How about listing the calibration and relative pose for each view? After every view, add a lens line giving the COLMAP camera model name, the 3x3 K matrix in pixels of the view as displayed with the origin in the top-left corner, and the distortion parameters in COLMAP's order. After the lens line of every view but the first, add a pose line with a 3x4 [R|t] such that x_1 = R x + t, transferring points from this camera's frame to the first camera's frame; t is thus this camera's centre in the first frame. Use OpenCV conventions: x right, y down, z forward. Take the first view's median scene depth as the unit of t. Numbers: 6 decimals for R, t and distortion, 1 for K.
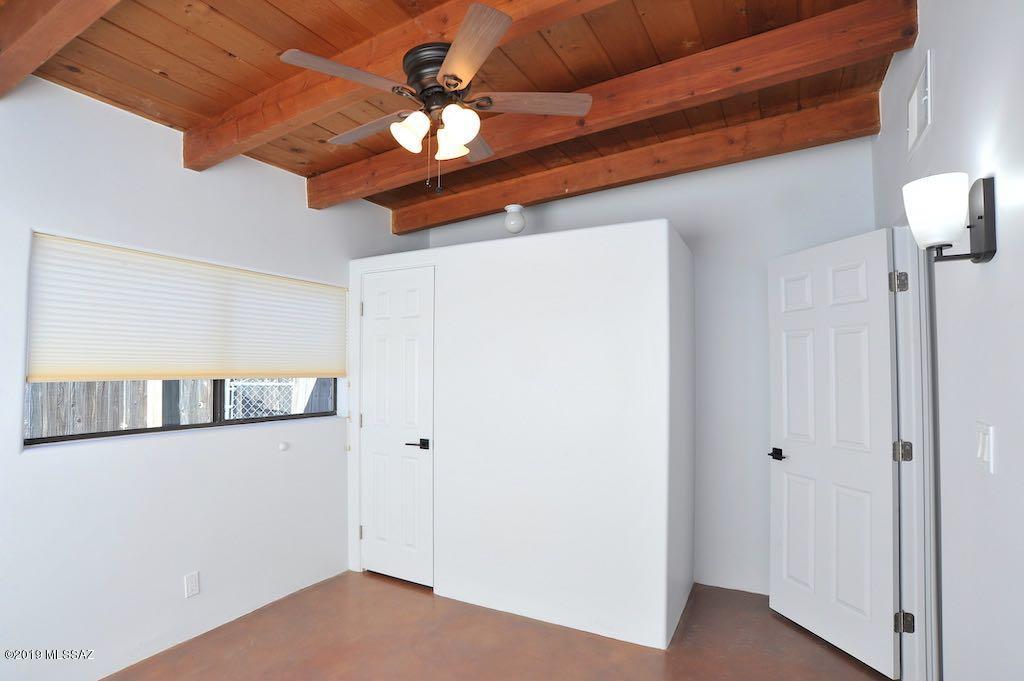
lens RADIAL K [[532.2, 0, 509.1], [0, 532.2, 352.1], [0, 0, 1]] dist [-0.101236, 0.046090]
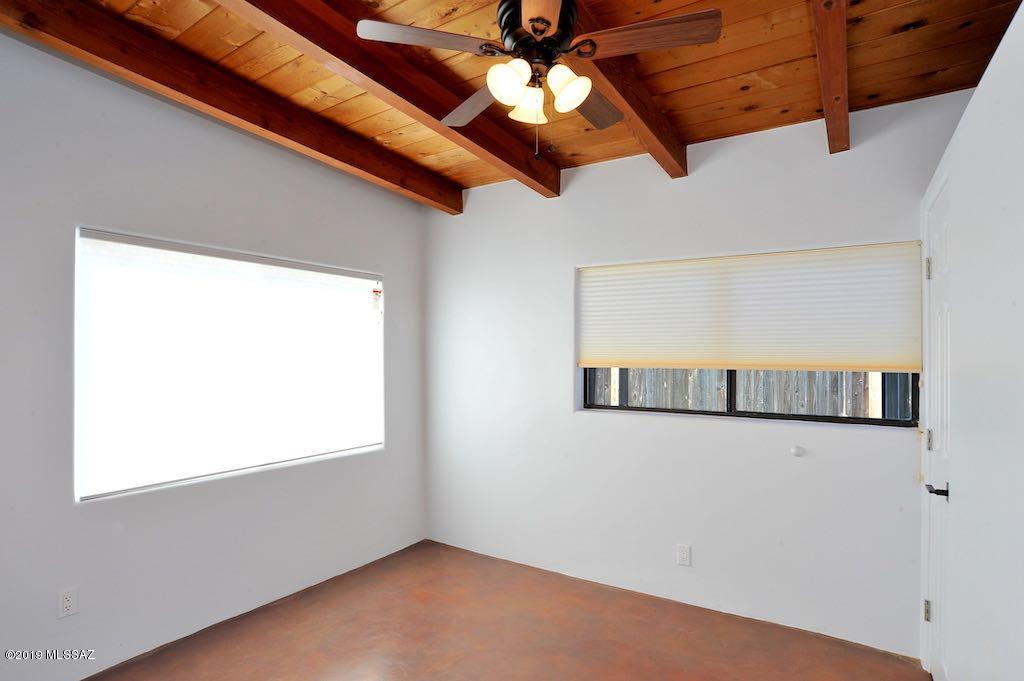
lens RADIAL K [[532.2, 0, 509.1], [0, 532.2, 352.1], [0, 0, 1]] dist [-0.101236, 0.046090]
pose [[-0.074084, -0.006833, -0.997229, 0.417640], [0.024091, 0.999672, -0.008640, 0.015478], [0.996961, -0.024664, -0.073895, 0.569468]]
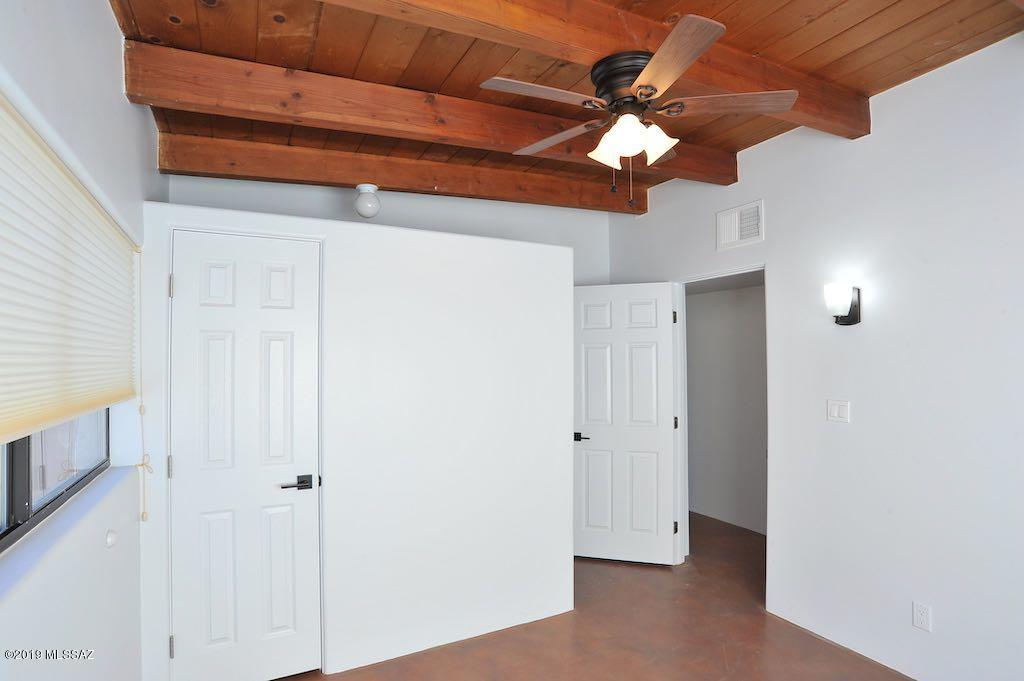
lens RADIAL K [[532.2, 0, 509.1], [0, 532.2, 352.1], [0, 0, 1]] dist [-0.101236, 0.046090]
pose [[0.538522, 0.013079, 0.842510, -0.620432], [-0.012445, 0.999894, -0.007568, -0.004522], [-0.842519, -0.006409, 0.538628, 0.376180]]
